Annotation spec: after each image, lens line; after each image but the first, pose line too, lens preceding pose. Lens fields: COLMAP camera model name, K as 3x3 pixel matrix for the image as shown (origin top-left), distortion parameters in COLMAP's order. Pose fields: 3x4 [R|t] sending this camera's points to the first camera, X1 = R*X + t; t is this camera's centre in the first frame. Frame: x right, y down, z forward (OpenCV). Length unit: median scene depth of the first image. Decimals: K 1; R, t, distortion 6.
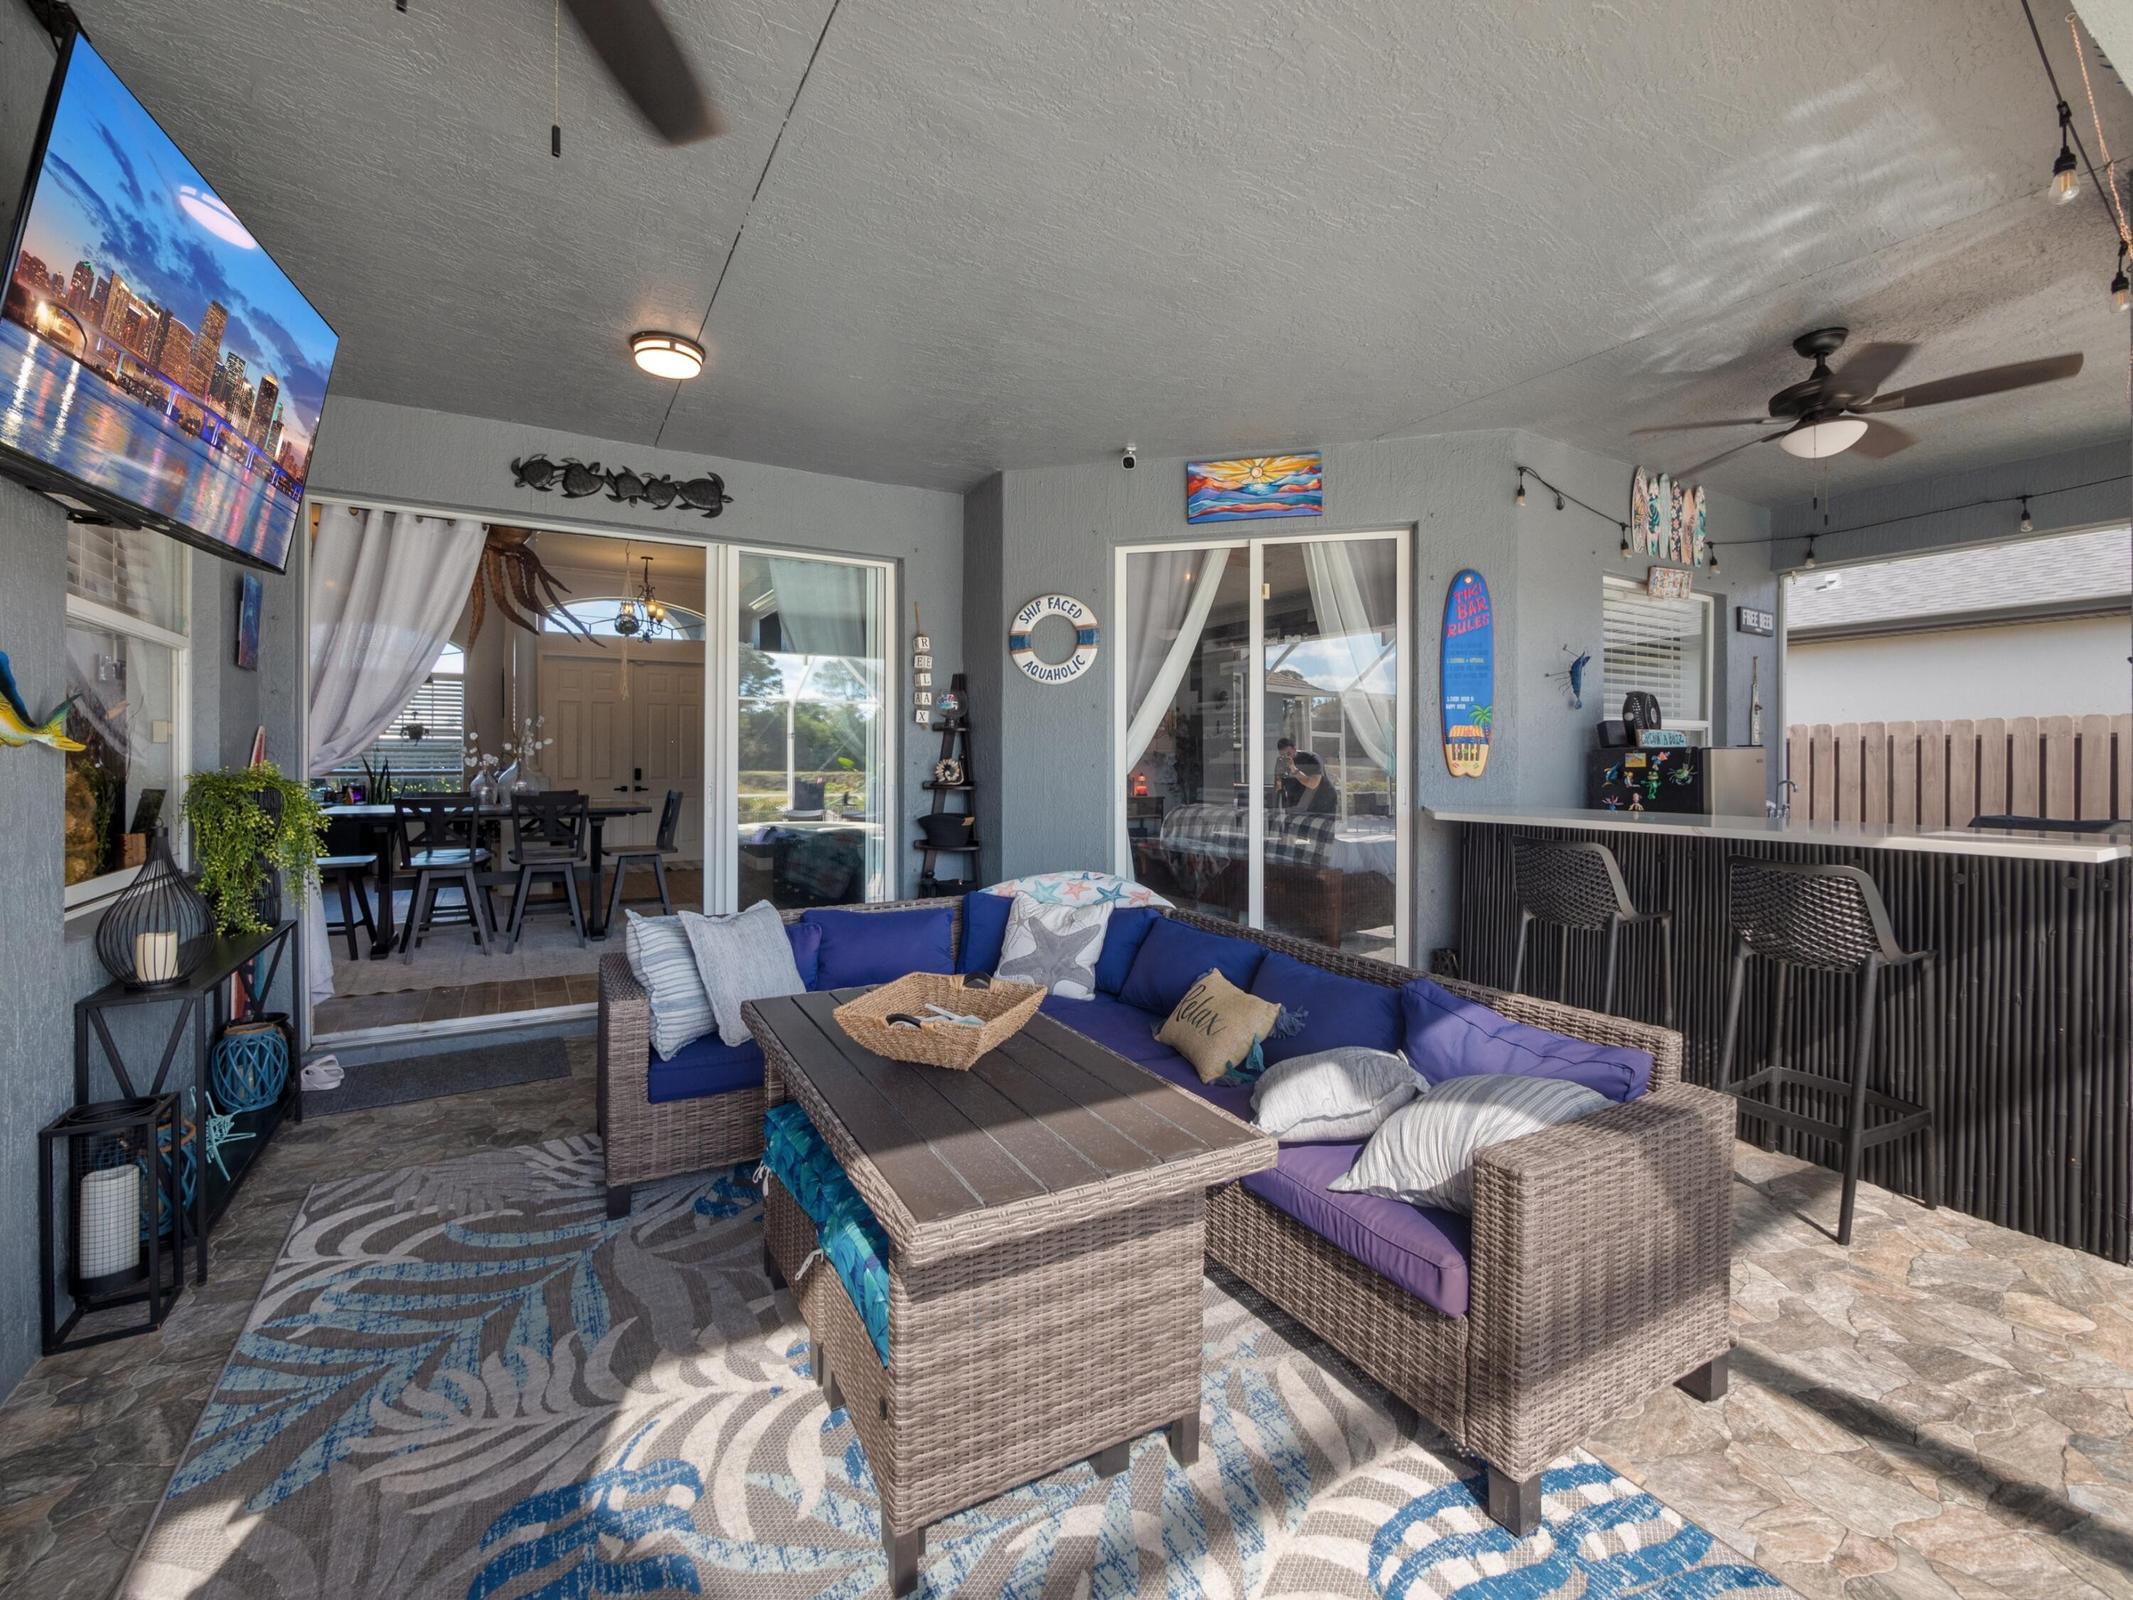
lens RADIAL K [[917.0, 0, 1065.8], [0, 917.0, 769.4], [0, 0, 1]] dist [-0.003589, 0.000264]
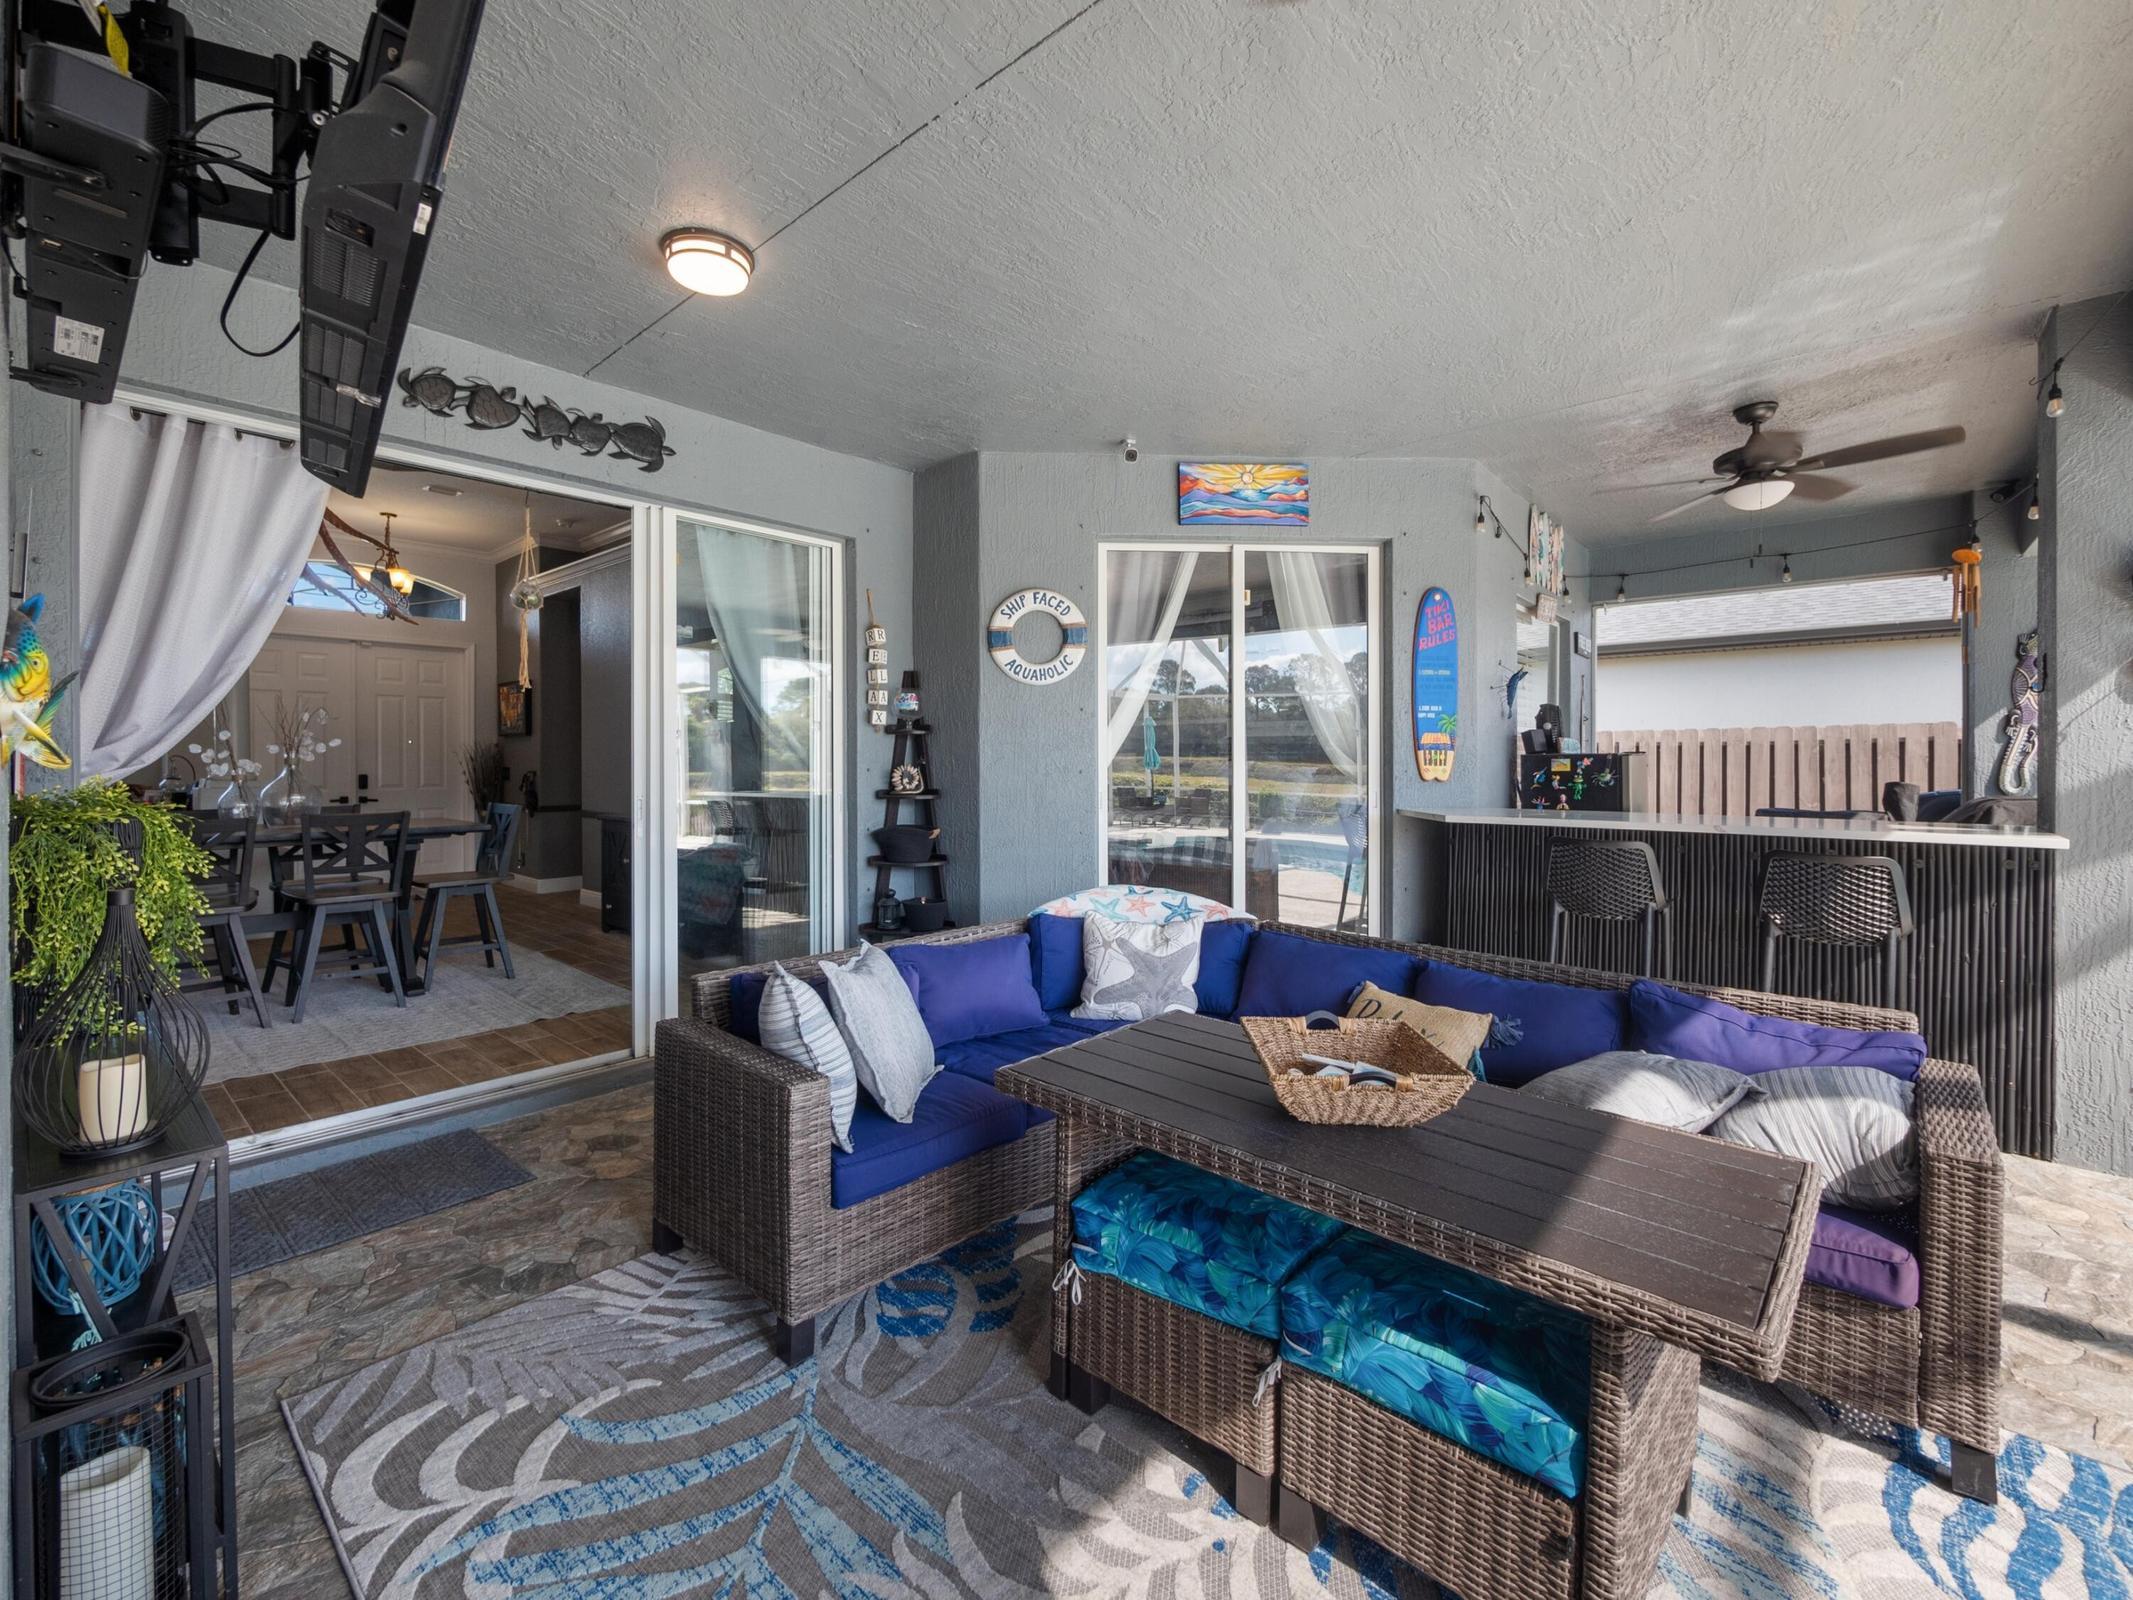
lens RADIAL K [[913.7, 0, 1062.2], [0, 913.7, 772.9], [0, 0, 1]] dist [-0.004116, -0.000436]
pose [[0.952280, -0.005589, 0.305174, -0.297785], [0.004517, 0.999981, 0.004218, -0.007774], [-0.305192, -0.002639, 0.952287, 0.114393]]
